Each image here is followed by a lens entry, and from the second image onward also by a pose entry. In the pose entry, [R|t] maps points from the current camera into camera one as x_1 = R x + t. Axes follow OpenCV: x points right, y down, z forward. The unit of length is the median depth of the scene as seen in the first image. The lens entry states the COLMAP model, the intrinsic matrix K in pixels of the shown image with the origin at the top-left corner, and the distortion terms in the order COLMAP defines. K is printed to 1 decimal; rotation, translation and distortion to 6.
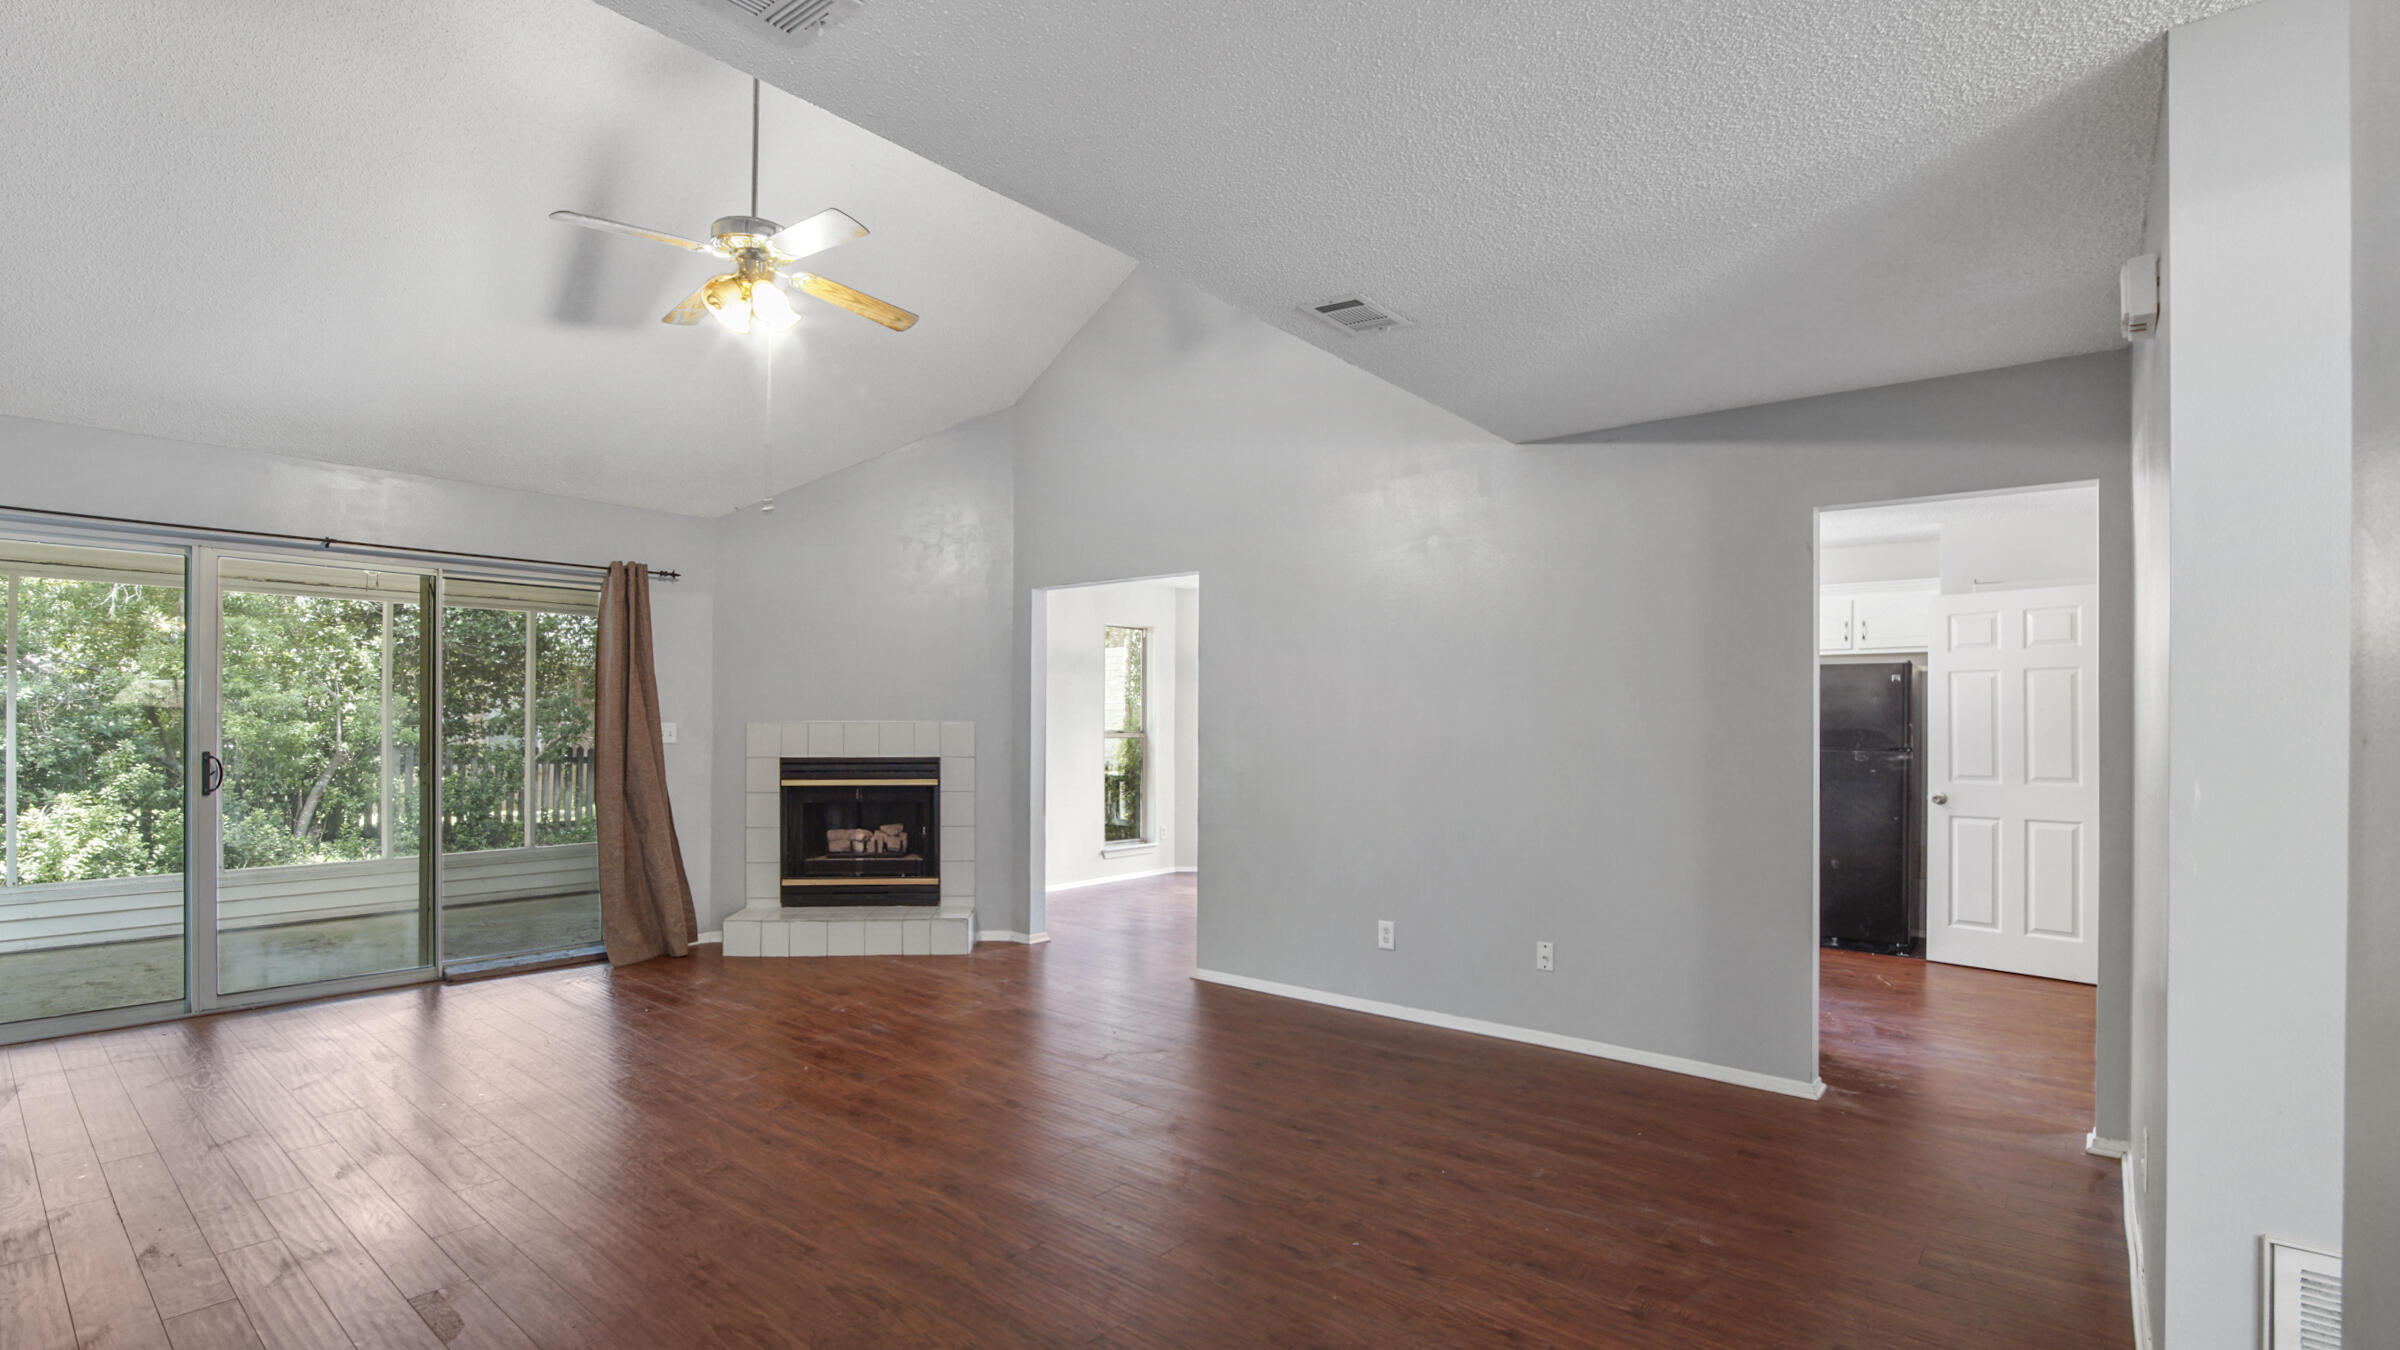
lens RADIAL K [[1120.5, 0, 1182.4], [0, 1120.5, 722.9], [0, 0, 1]] dist [-0.027339, 0.001439]
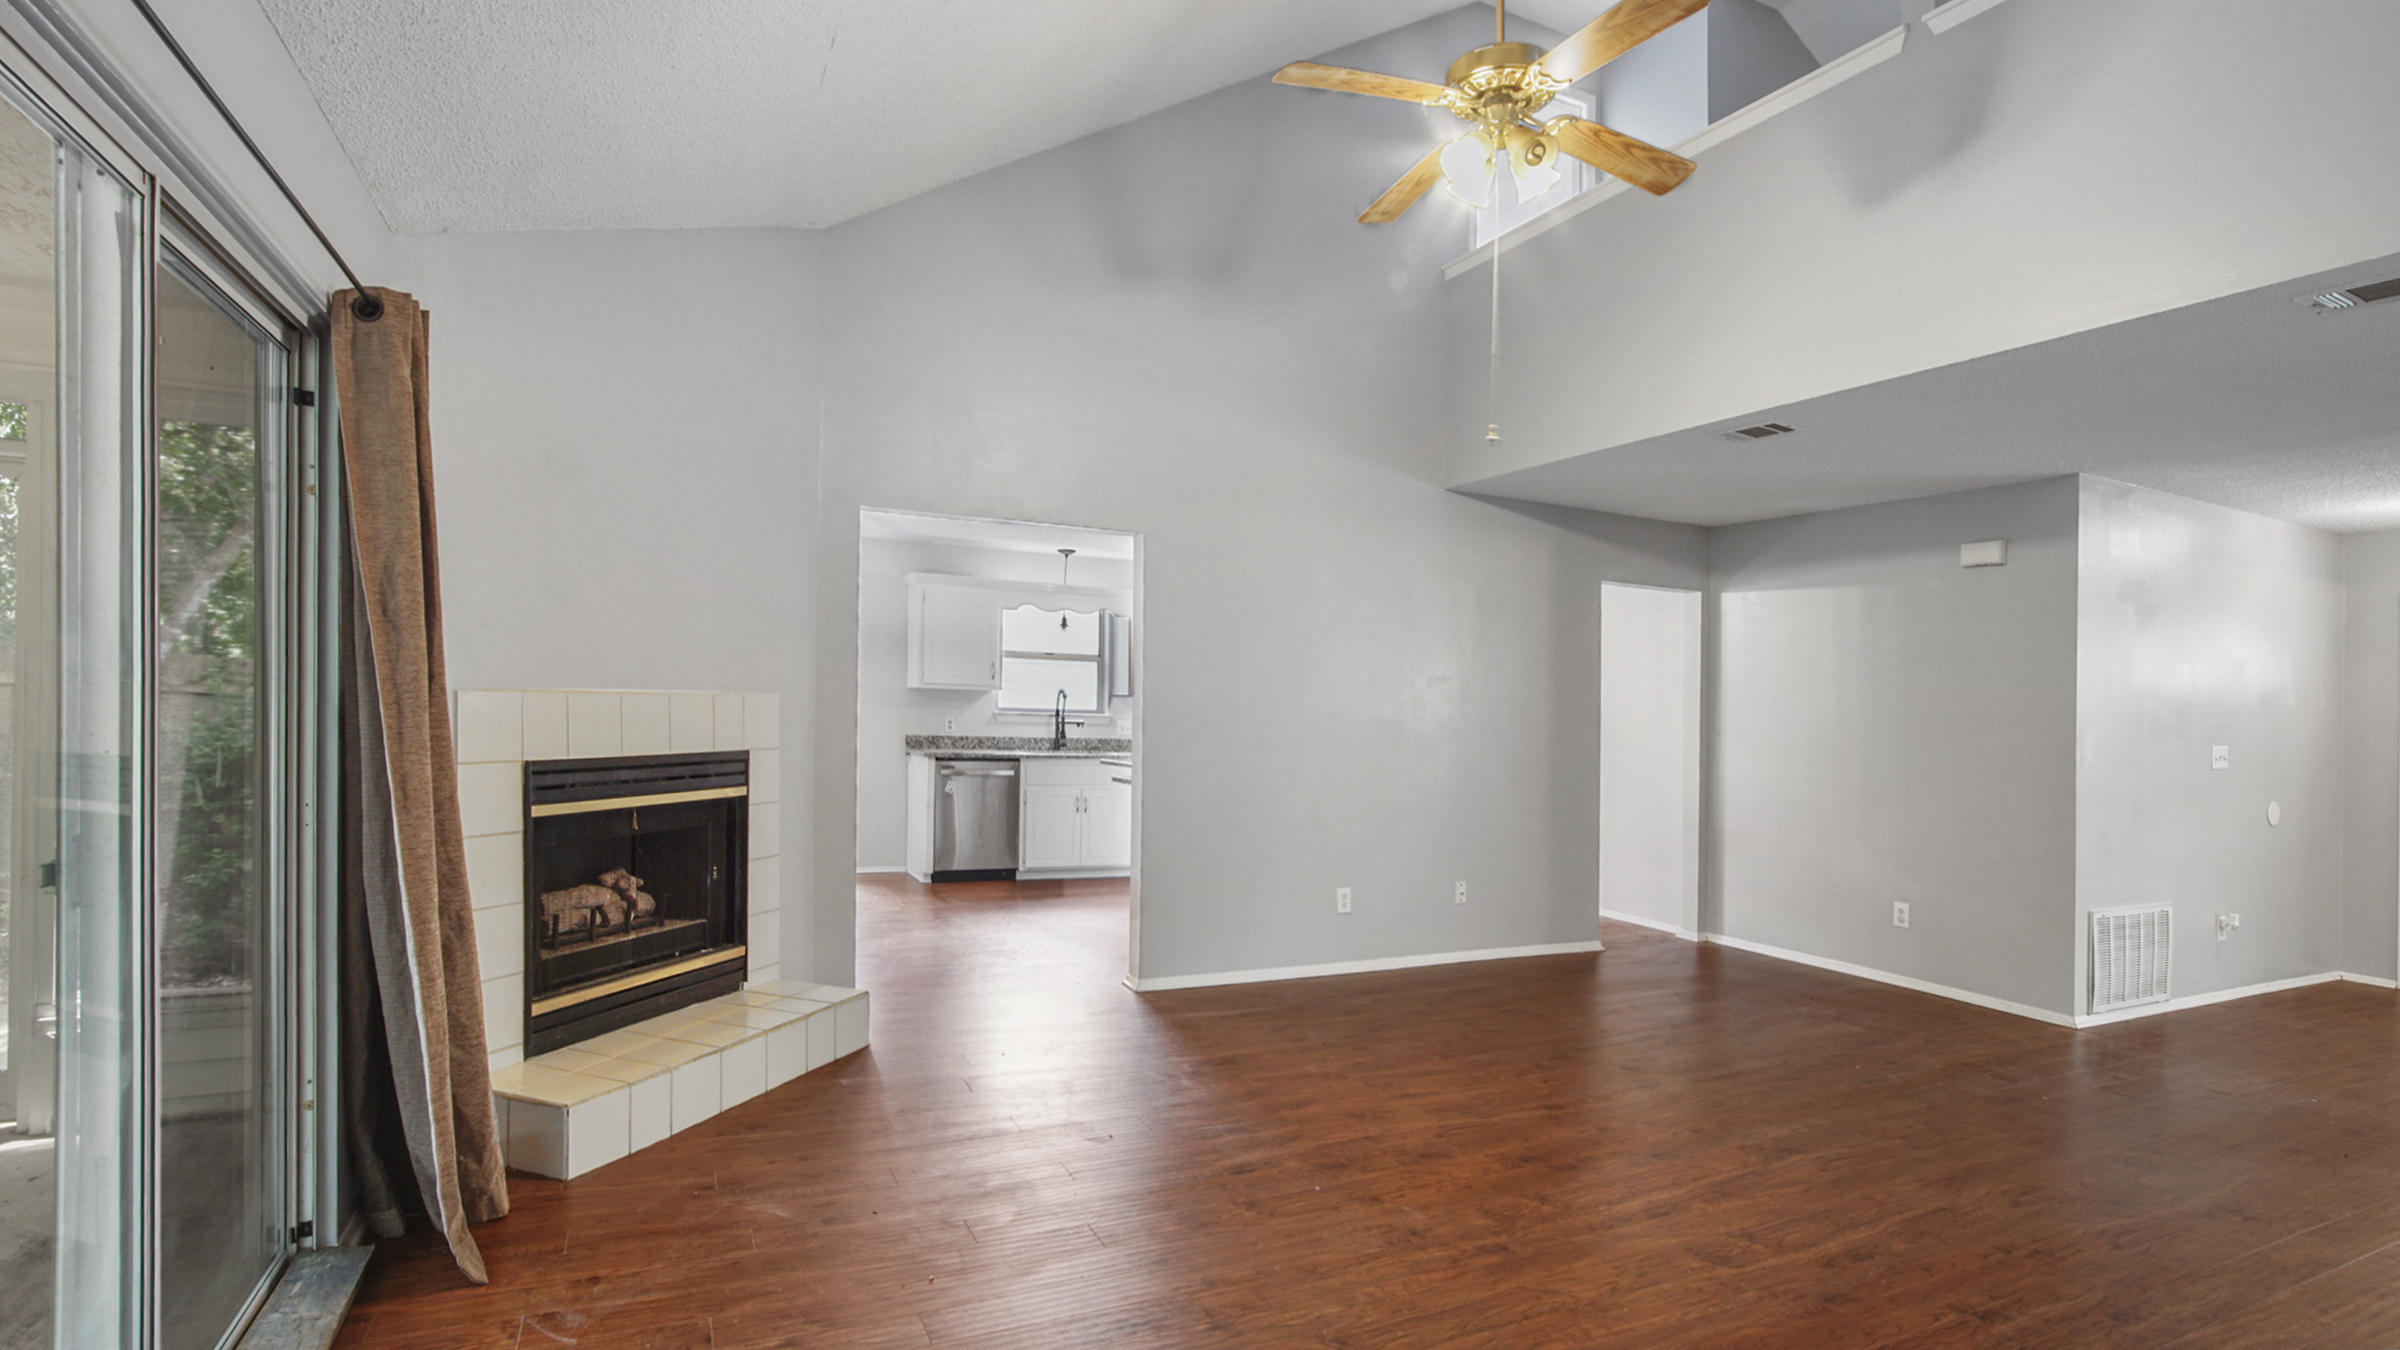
lens RADIAL K [[1120.8, 0, 1197.5], [0, 1120.8, 708.4], [0, 0, 1]] dist [-0.043967, 0.000137]
pose [[0.413160, 0.004309, 0.910648, -0.887932], [-0.025545, 0.999650, 0.006860, -0.004931], [-0.910300, -0.026096, 0.413126, 0.678230]]
